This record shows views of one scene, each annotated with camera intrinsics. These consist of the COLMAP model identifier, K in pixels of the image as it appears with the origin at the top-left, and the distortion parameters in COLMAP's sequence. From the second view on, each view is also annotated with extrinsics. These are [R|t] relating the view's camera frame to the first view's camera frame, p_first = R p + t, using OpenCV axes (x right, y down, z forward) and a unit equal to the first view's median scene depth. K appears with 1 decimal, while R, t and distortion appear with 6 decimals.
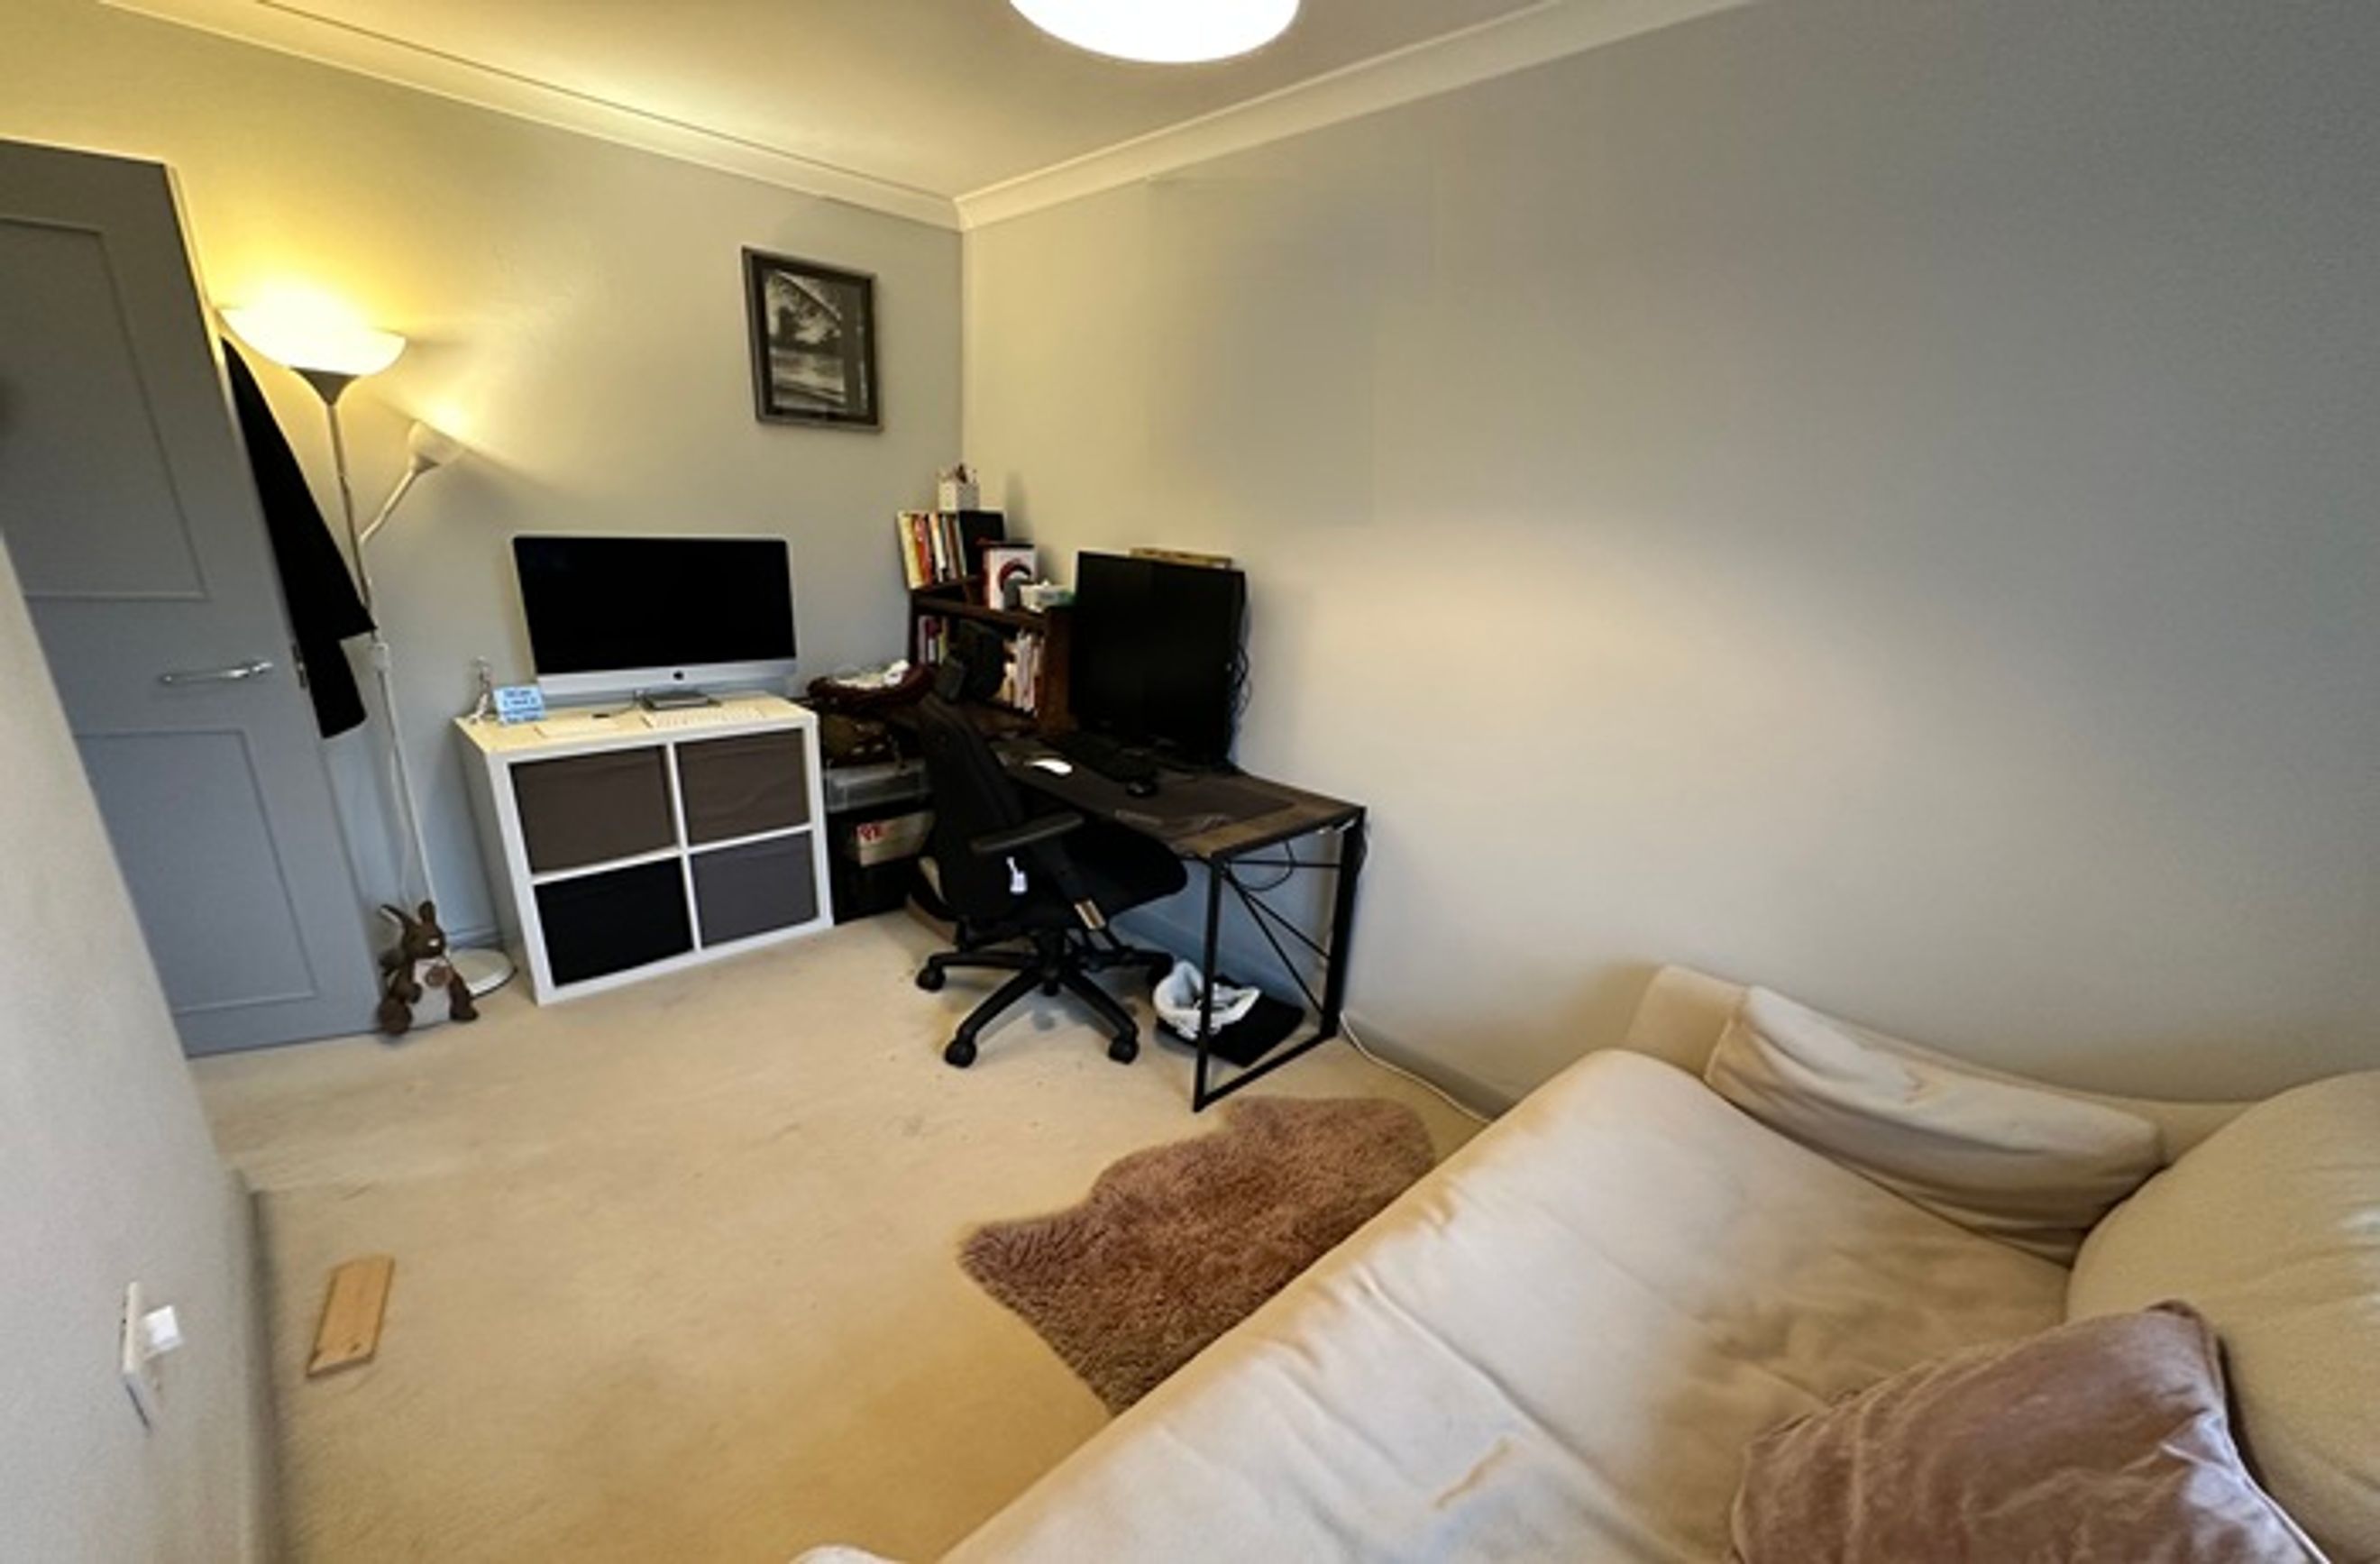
lens RADIAL K [[943.6, 0, 1189.9], [0, 943.6, 841.7], [0, 0, 1]] dist [-0.000167, 0.000067]
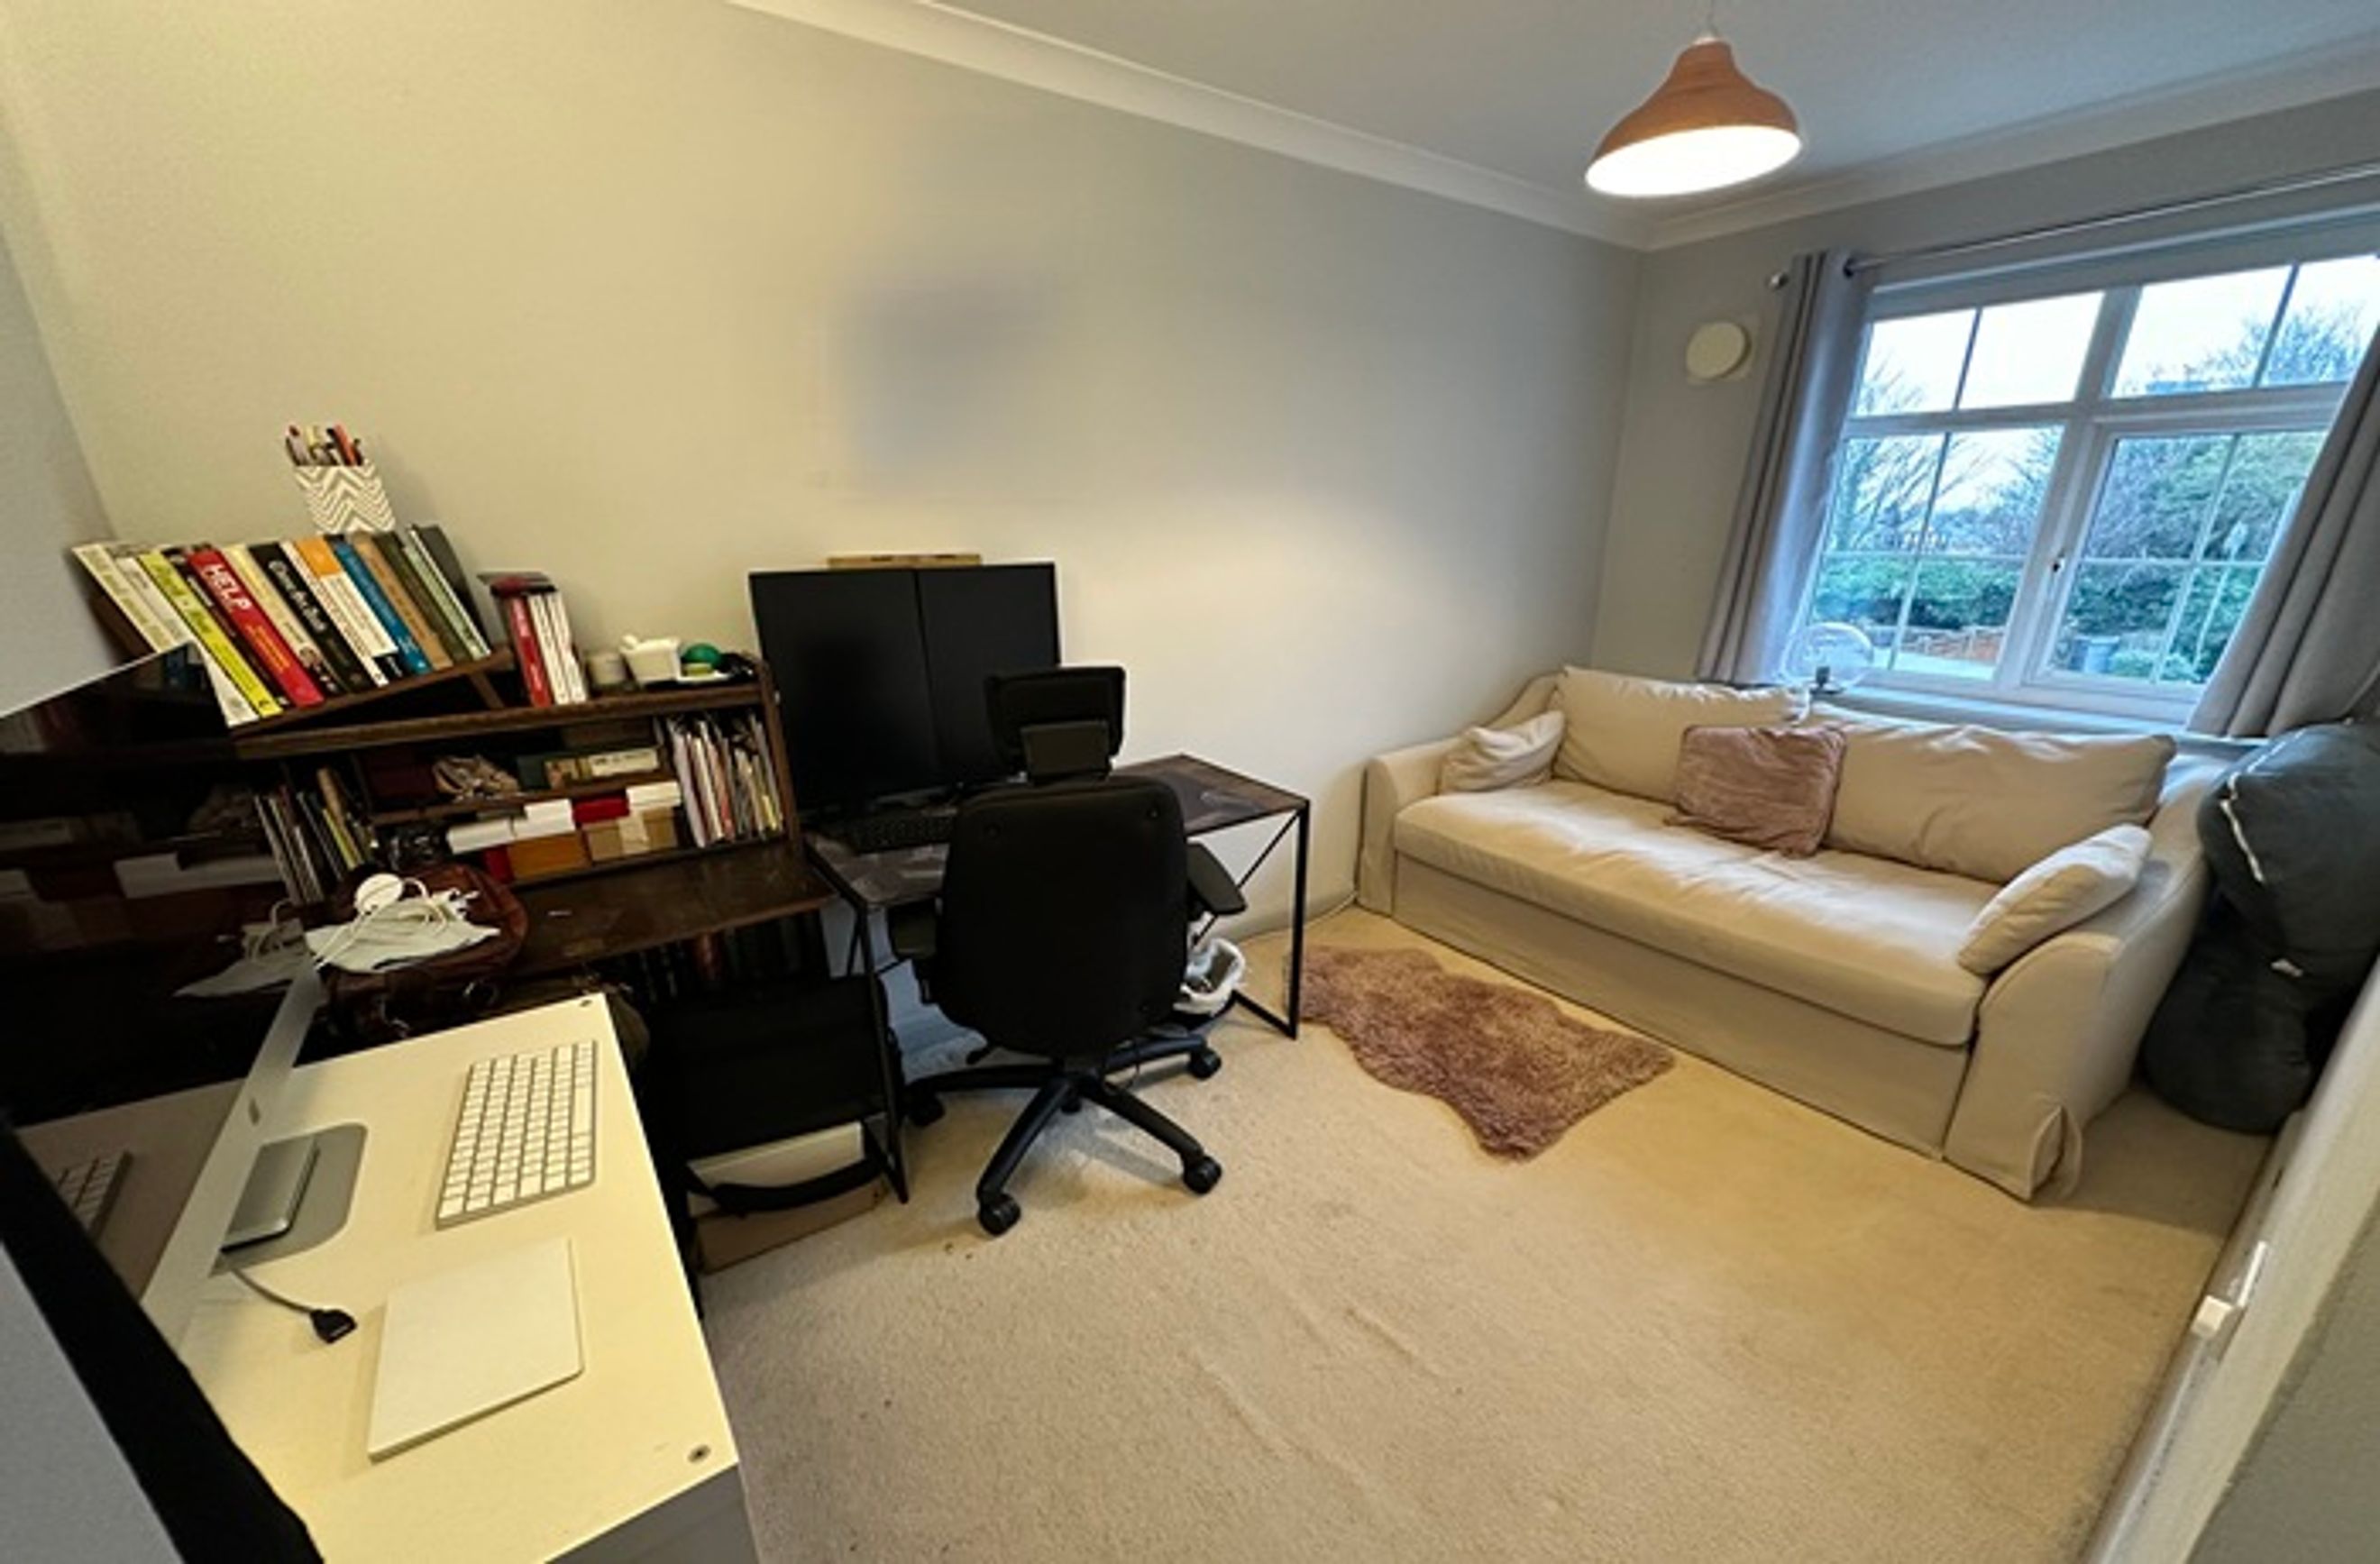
lens RADIAL K [[923.3, 0, 1176.4], [0, 923.3, 849.3], [0, 0, 1]] dist [-0.001906, -0.000180]
pose [[0.165443, -0.390202, 0.905743, -0.661676], [0.345152, 0.883228, 0.317457, -0.219812], [-0.923850, 0.260098, 0.280803, 0.547801]]
